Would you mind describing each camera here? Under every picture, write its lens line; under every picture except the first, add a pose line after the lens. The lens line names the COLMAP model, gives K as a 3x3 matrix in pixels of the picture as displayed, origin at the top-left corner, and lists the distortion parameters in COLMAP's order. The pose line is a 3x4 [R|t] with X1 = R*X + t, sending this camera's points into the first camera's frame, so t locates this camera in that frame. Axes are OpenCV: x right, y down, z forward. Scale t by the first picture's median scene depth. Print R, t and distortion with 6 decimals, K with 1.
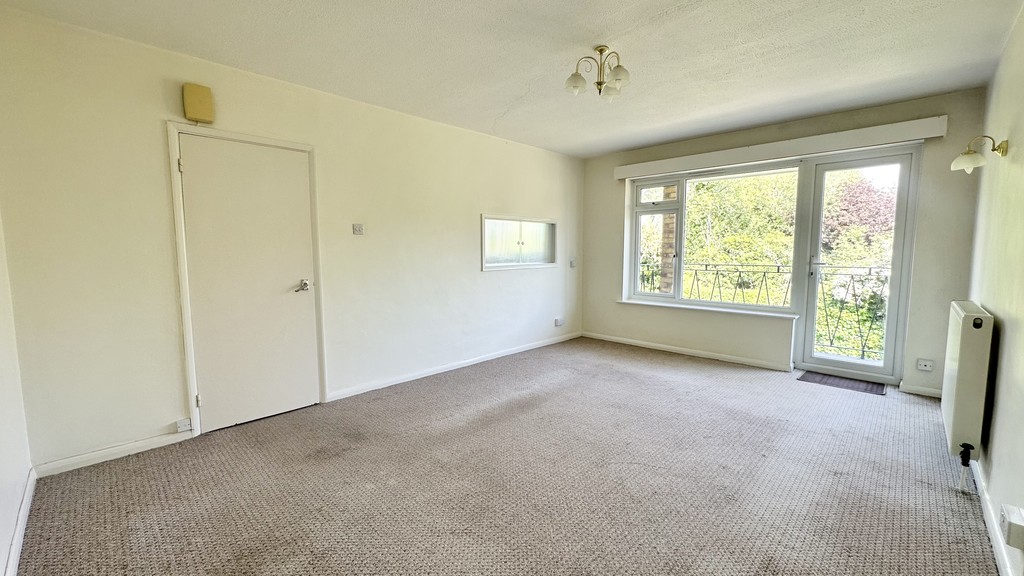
lens RADIAL K [[408.9, 0, 511.9], [0, 408.9, 283.1], [0, 0, 1]] dist [-0.006343, 0.000907]
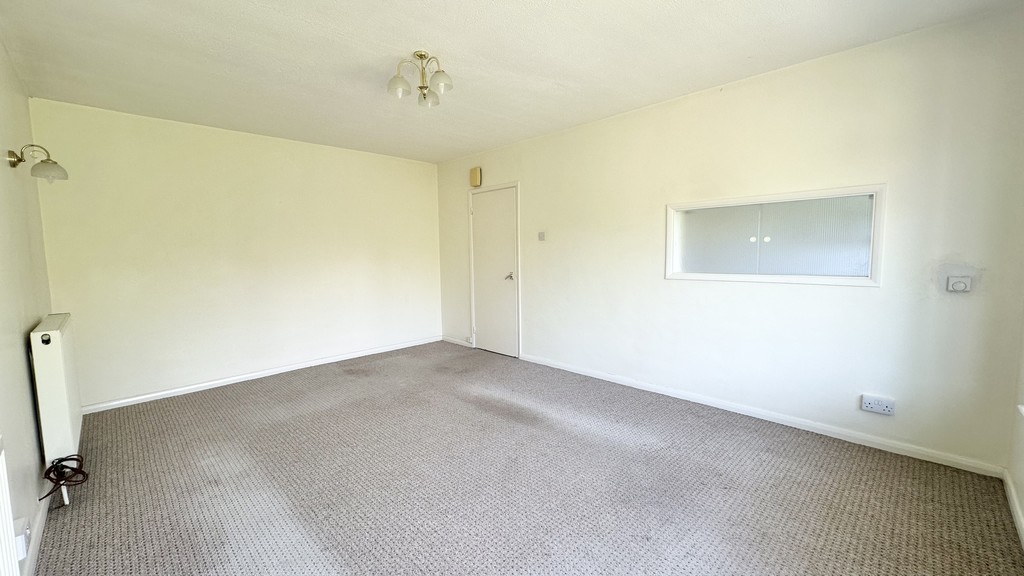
lens RADIAL K [[408.9, 0, 513.2], [0, 408.9, 289.4], [0, 0, 1]] dist [-0.006343, 0.000907]
pose [[-0.011618, 0.096501, -0.995265, 0.864759], [-0.067538, 0.992984, 0.097068, -0.080971], [0.997649, 0.068346, -0.005019, 0.877386]]
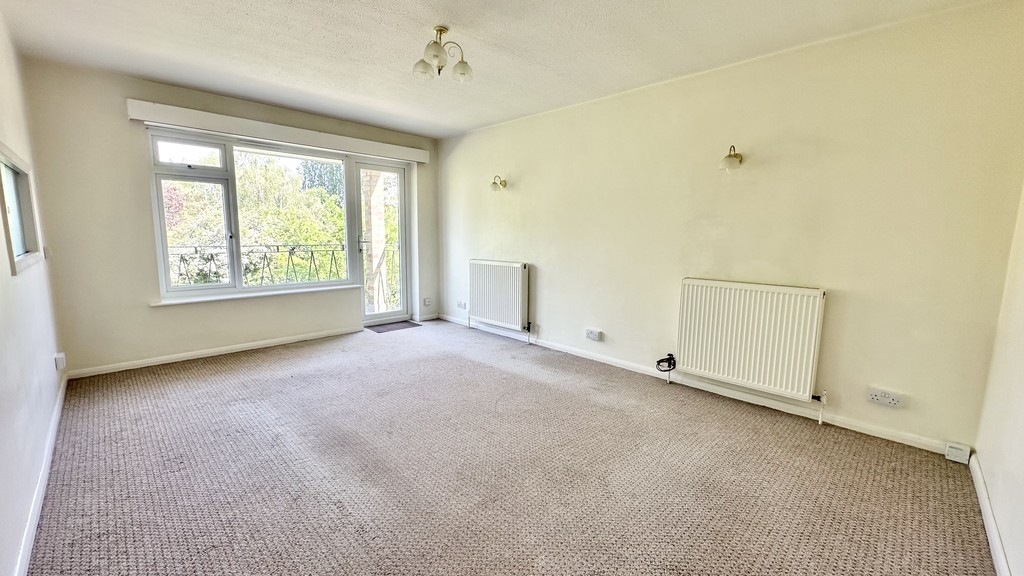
lens RADIAL K [[408.9, 0, 507.4], [0, 408.9, 286.1], [0, 0, 1]] dist [-0.006343, 0.000907]
pose [[0.021987, -0.126217, 0.991759, -0.587870], [0.069165, 0.989814, 0.124436, -0.043953], [-0.997363, 0.065859, 0.030493, 0.590521]]
